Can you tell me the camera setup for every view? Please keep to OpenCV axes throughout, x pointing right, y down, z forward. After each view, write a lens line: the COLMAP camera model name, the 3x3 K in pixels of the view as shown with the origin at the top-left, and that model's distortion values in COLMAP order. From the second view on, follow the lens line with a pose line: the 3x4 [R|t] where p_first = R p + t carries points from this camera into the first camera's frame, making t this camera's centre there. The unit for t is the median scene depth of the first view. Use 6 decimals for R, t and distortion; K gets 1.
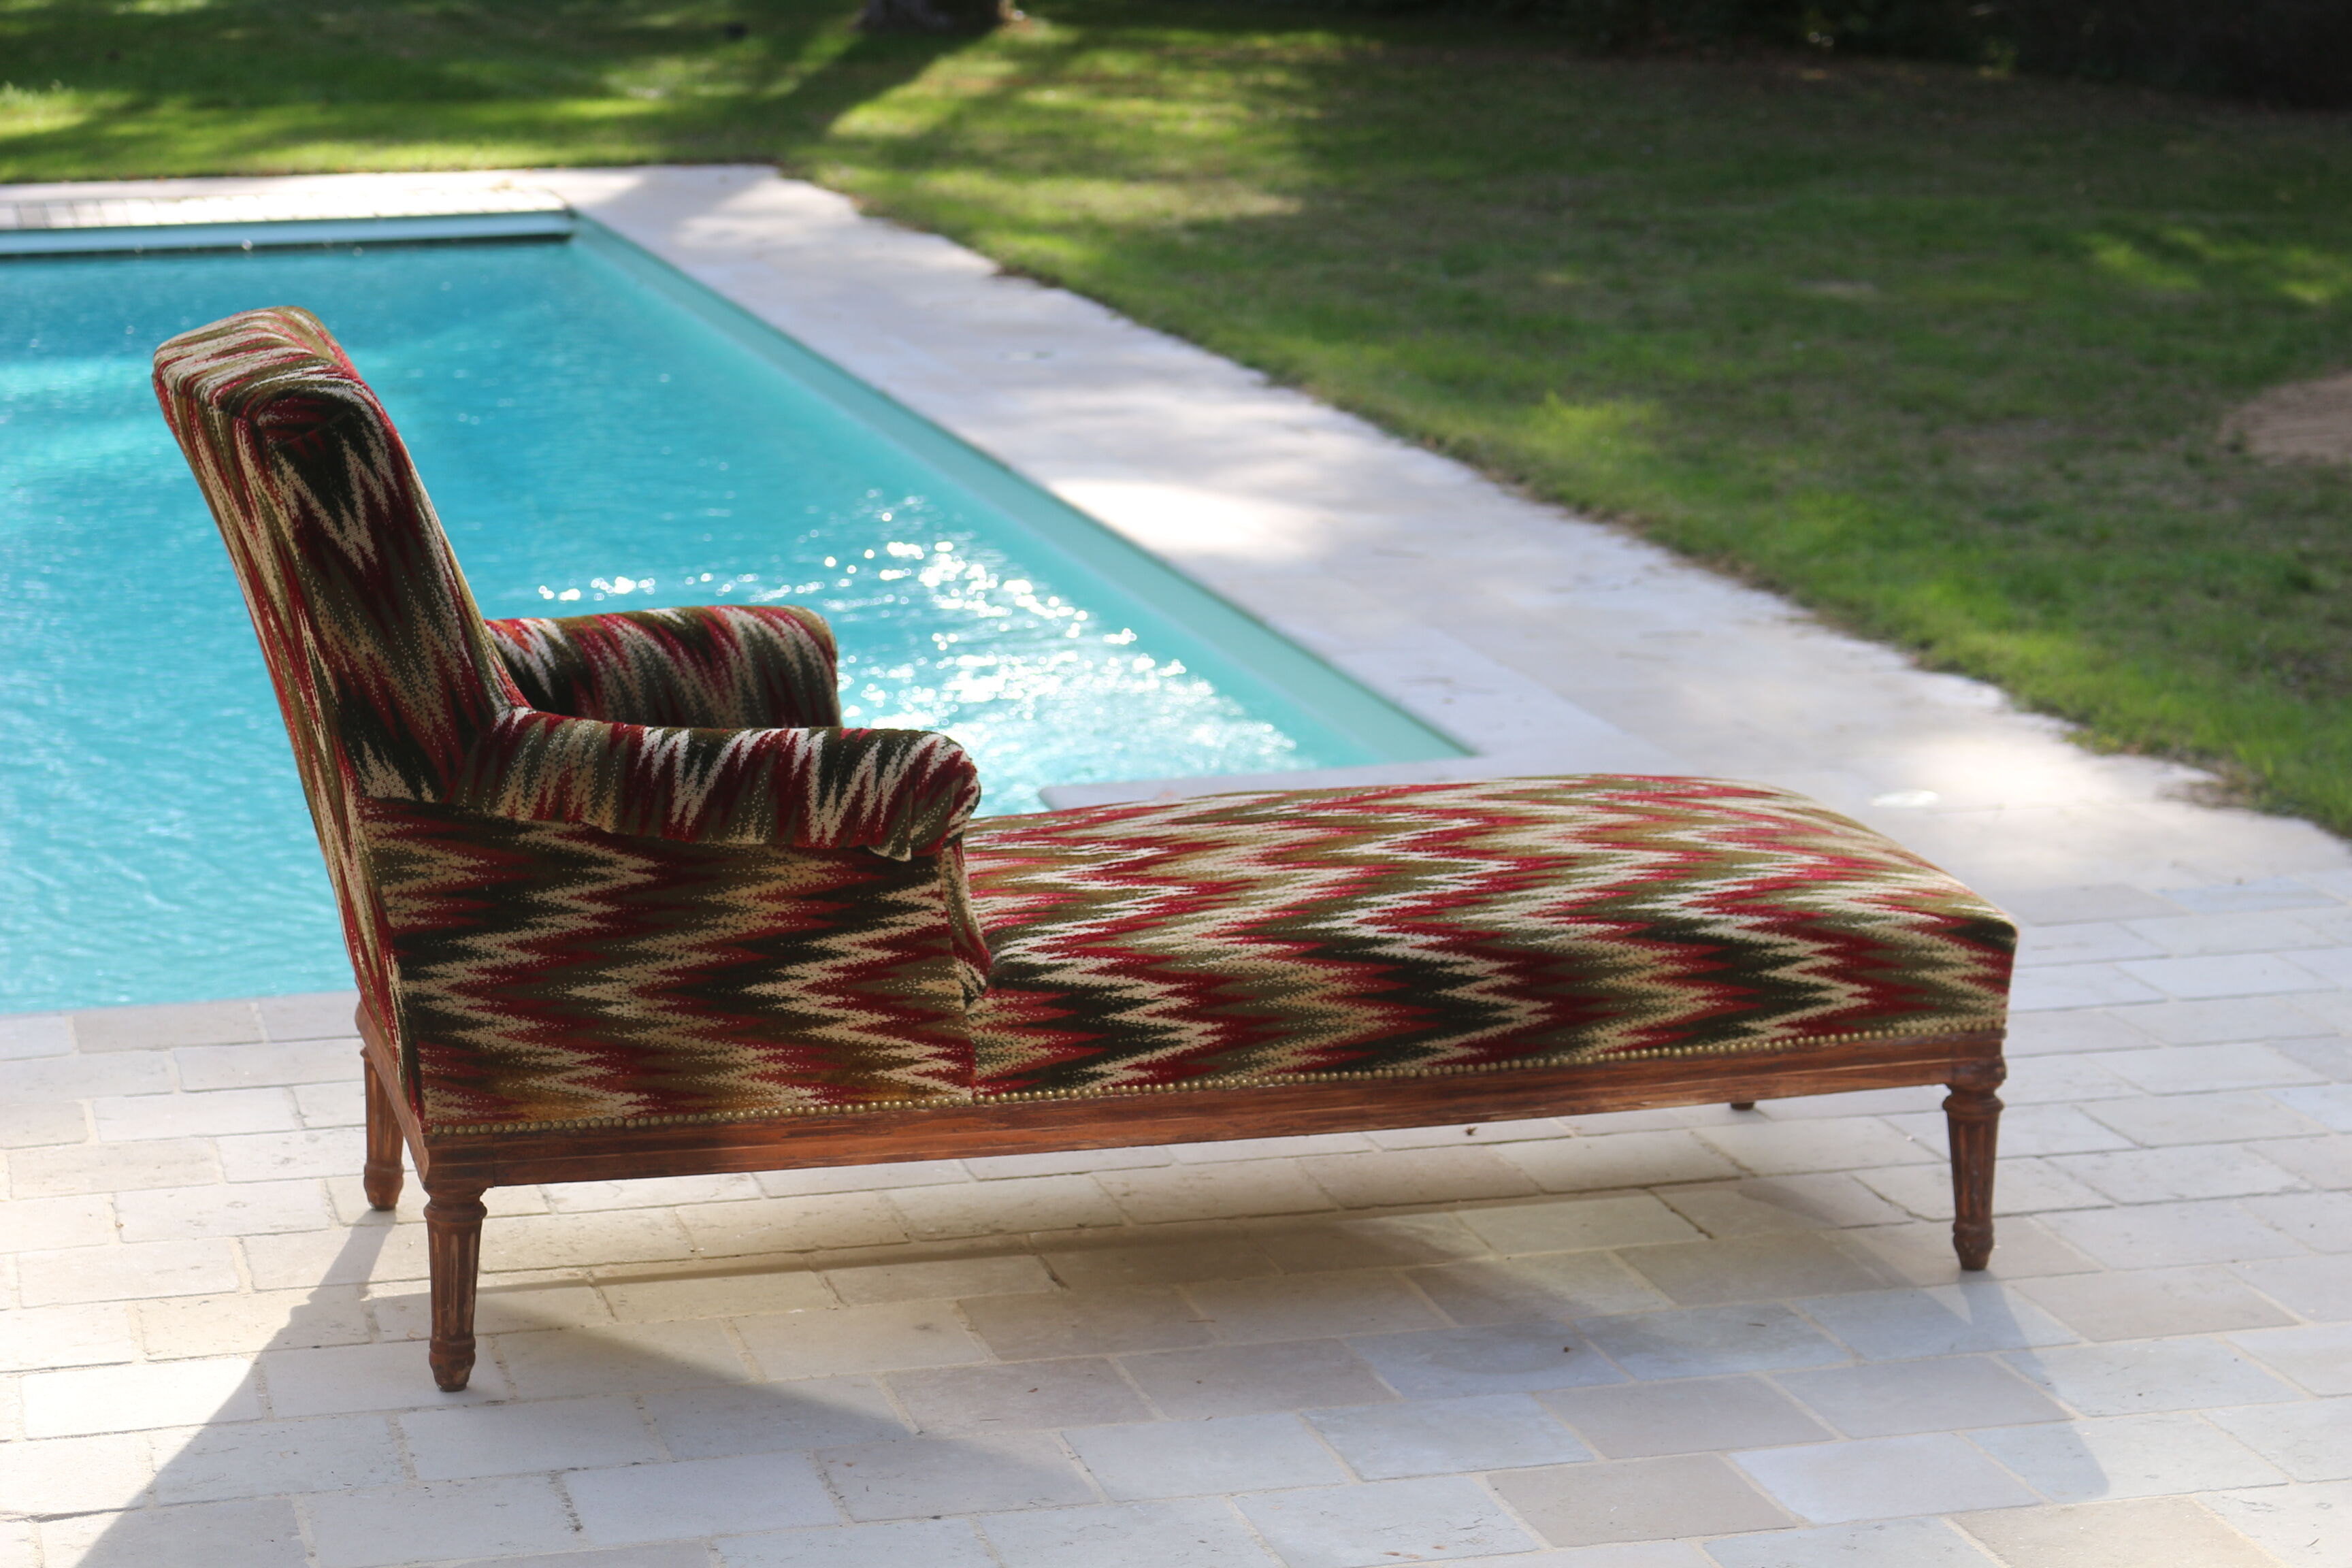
lens RADIAL K [[5533.4, 0, 1176.0], [0, 5533.4, 784.0], [0, 0, 1]] dist [0.029555, 0.152011]
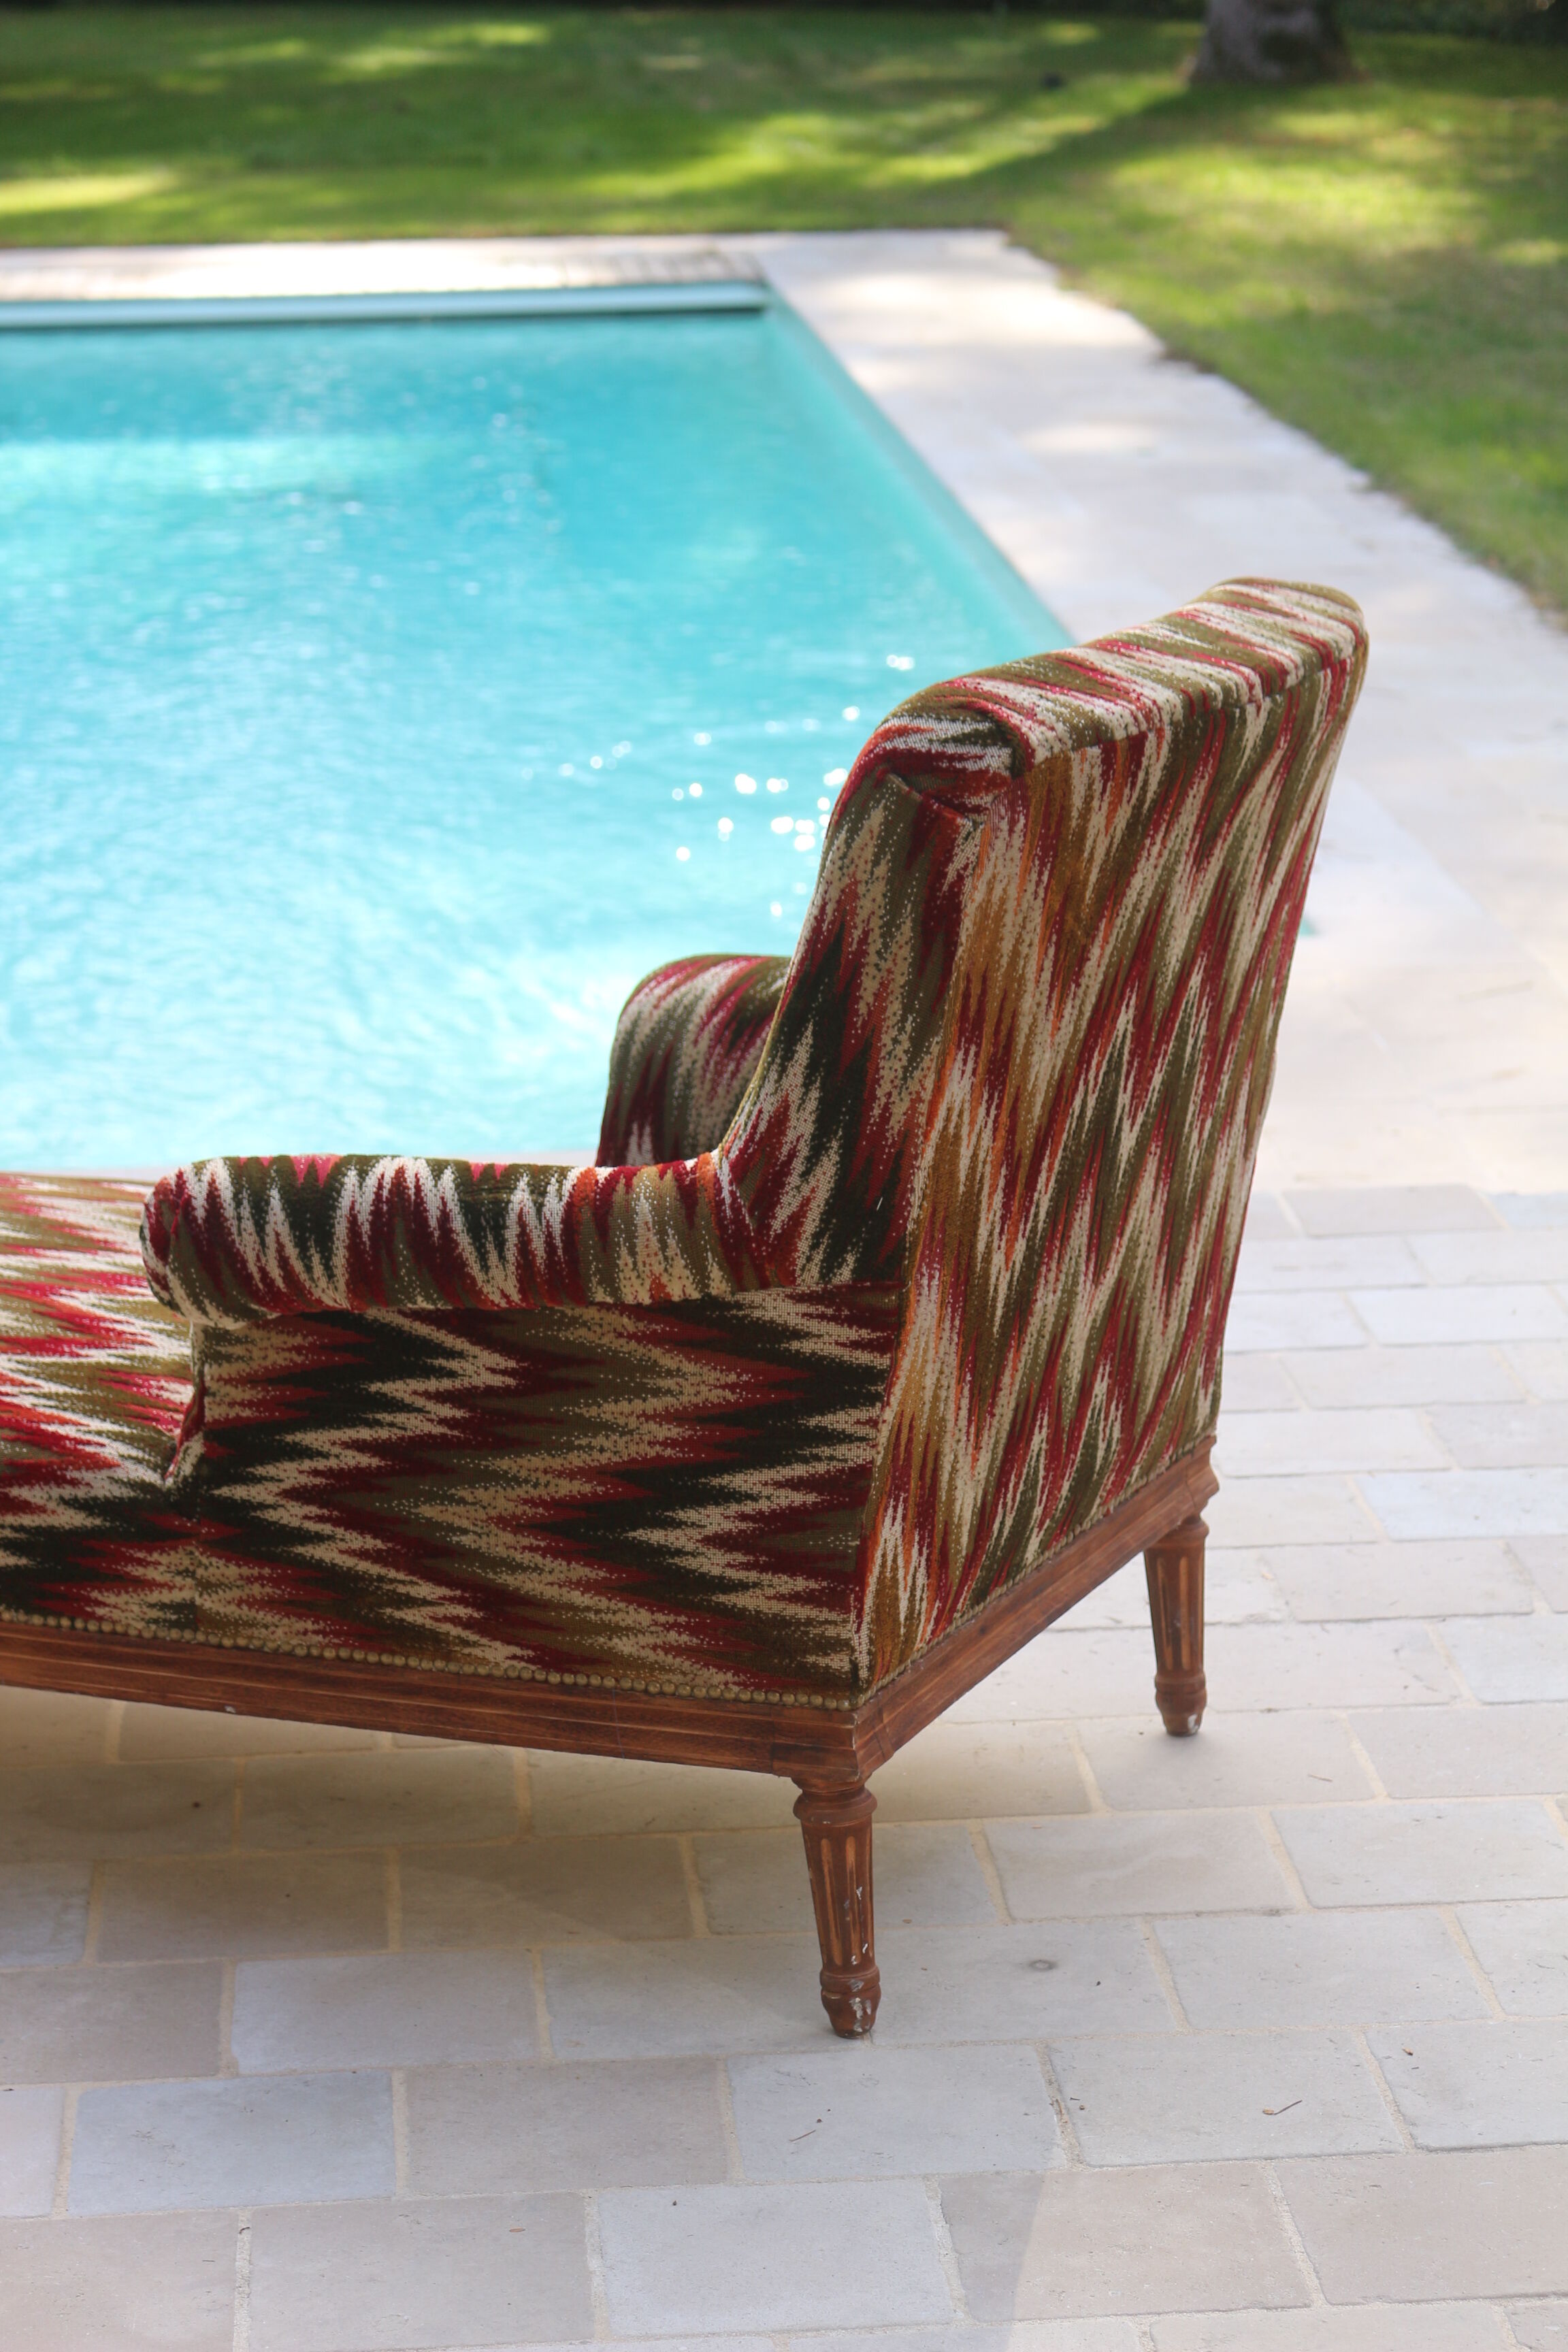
lens RADIAL K [[5690.5, 0, 784.0], [0, 5690.5, 1176.0], [0, 0, 1]] dist [0.023408, 0.128065]
pose [[0.986630, 0.035108, -0.159153, 0.268254], [-0.025931, 0.997899, 0.059377, -0.042248], [0.160903, -0.054456, 0.985467, 0.155173]]
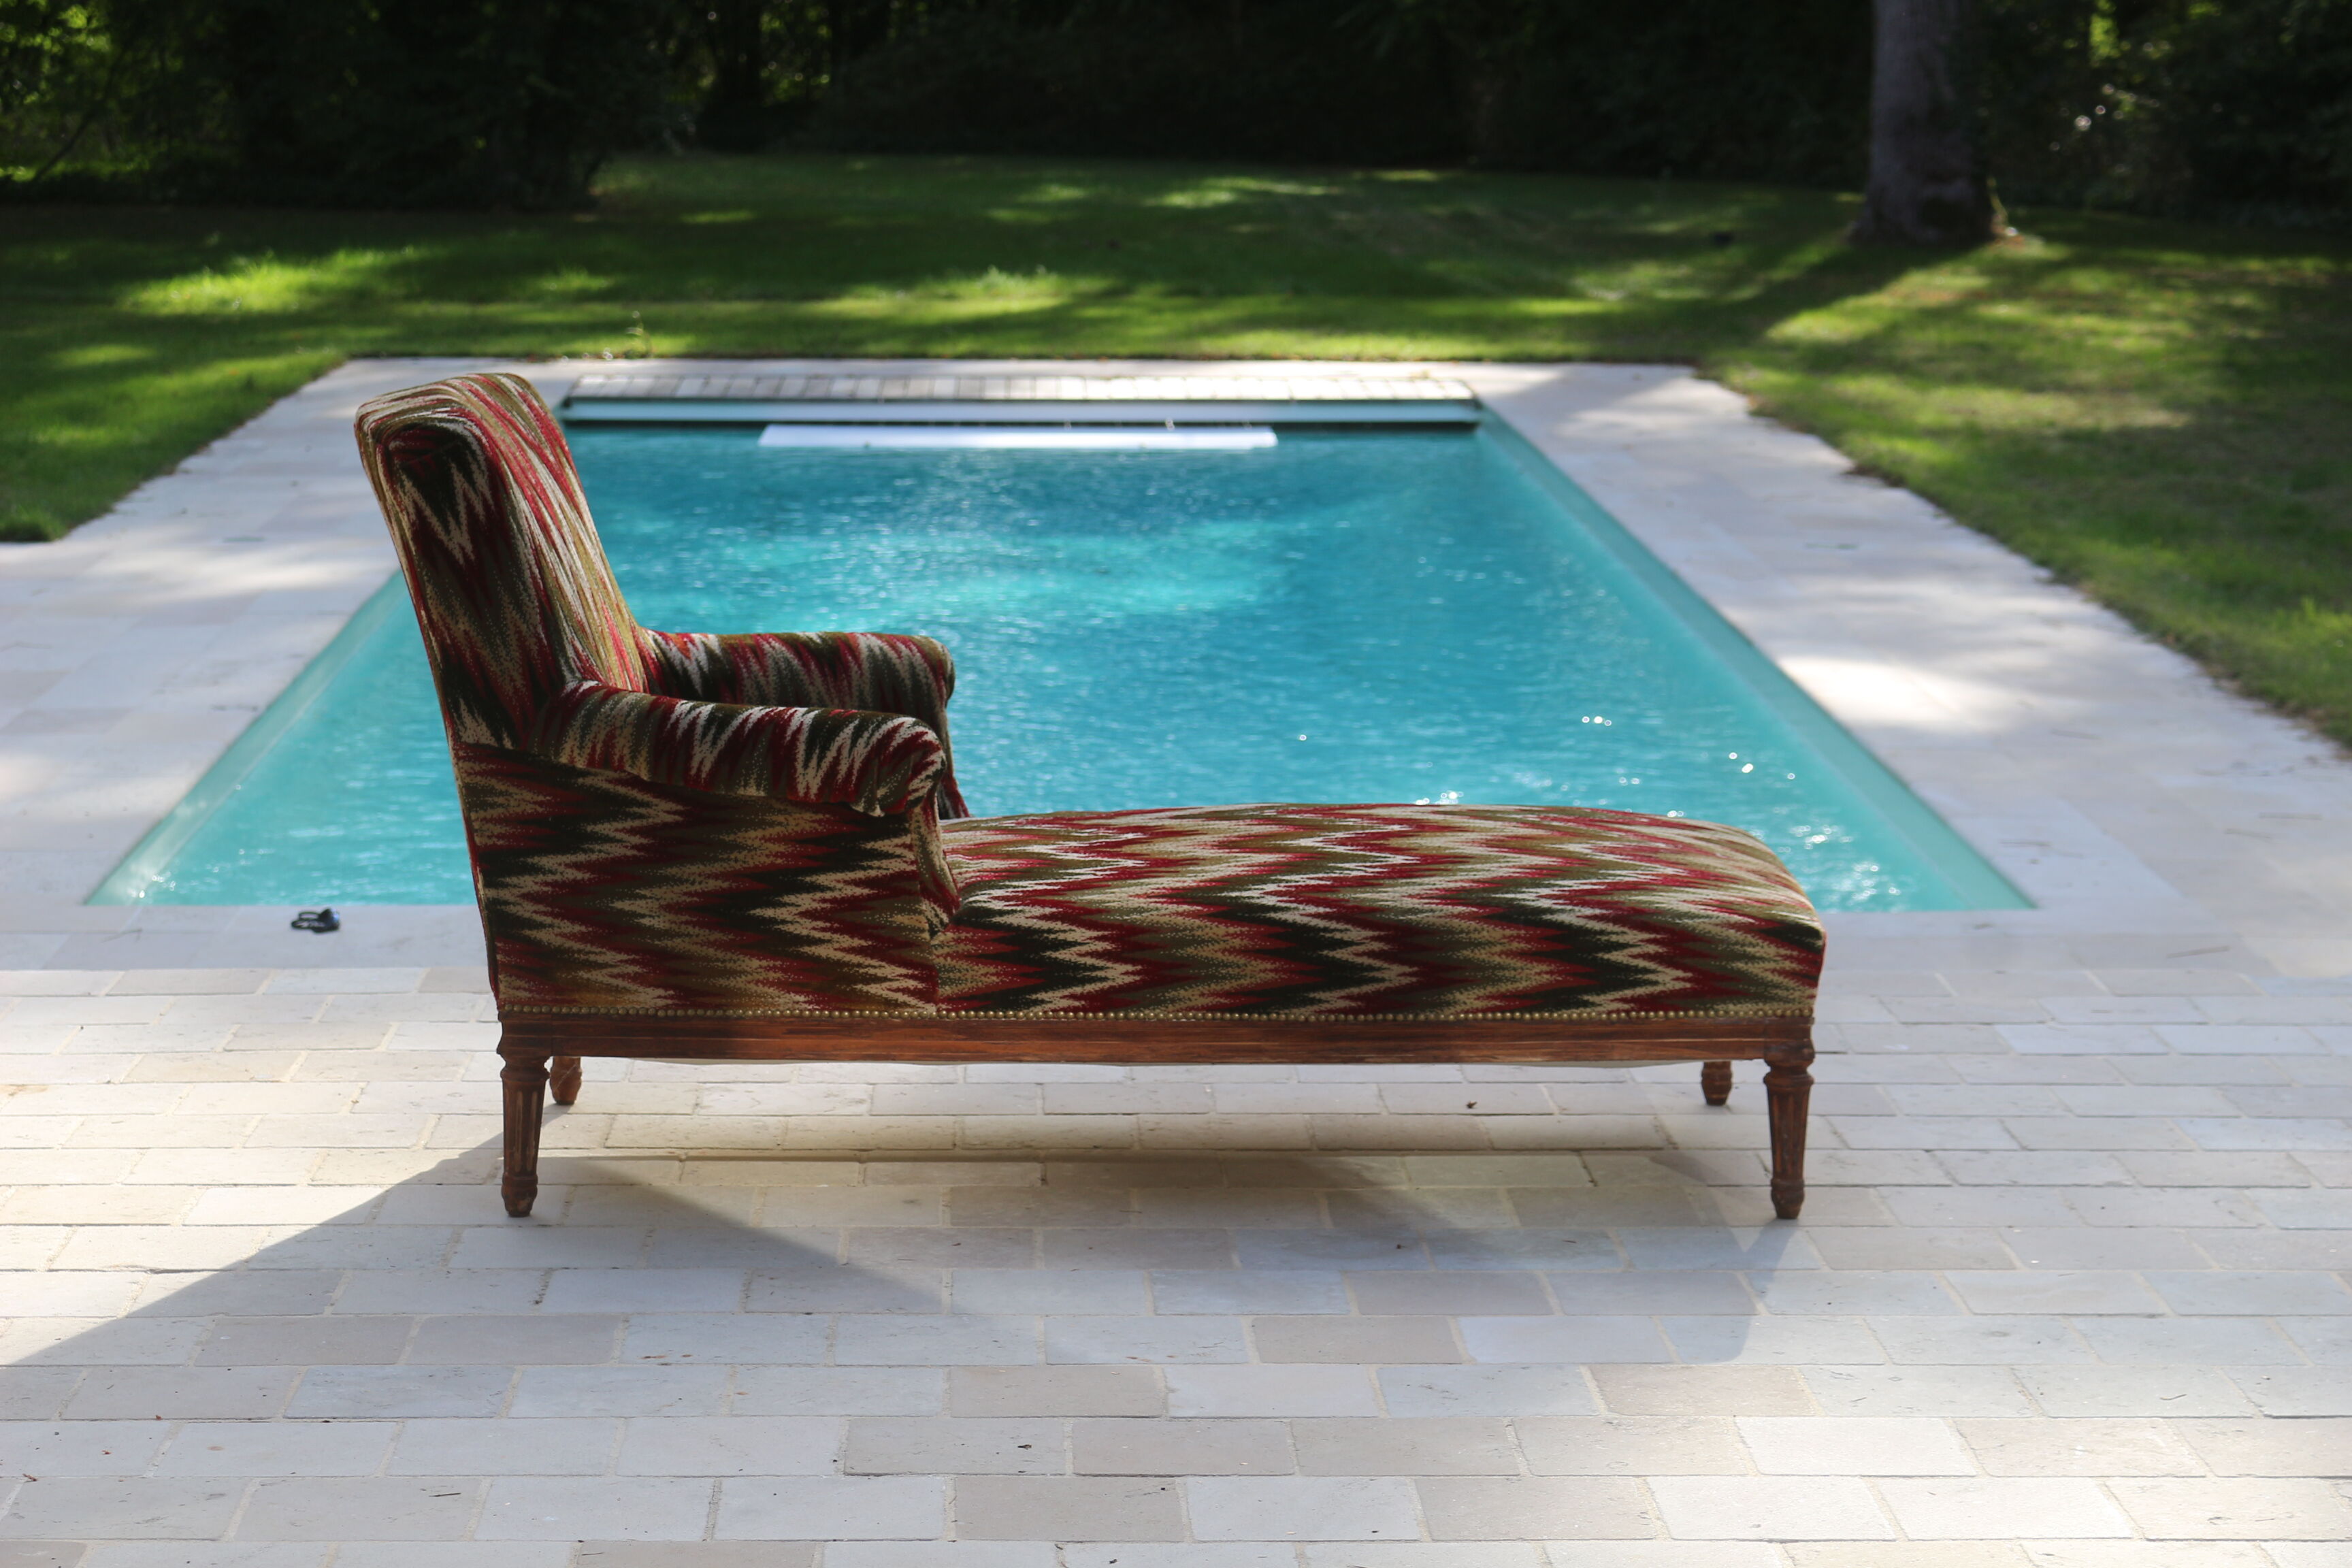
lens RADIAL K [[5690.5, 0, 1176.0], [0, 5690.5, 784.0], [0, 0, 1]] dist [0.023408, 0.128065]
pose [[0.978861, 0.049094, -0.198548, 0.245412], [-0.057297, 0.997716, -0.035781, 0.043785], [0.196338, 0.046401, 0.979438, -0.230460]]
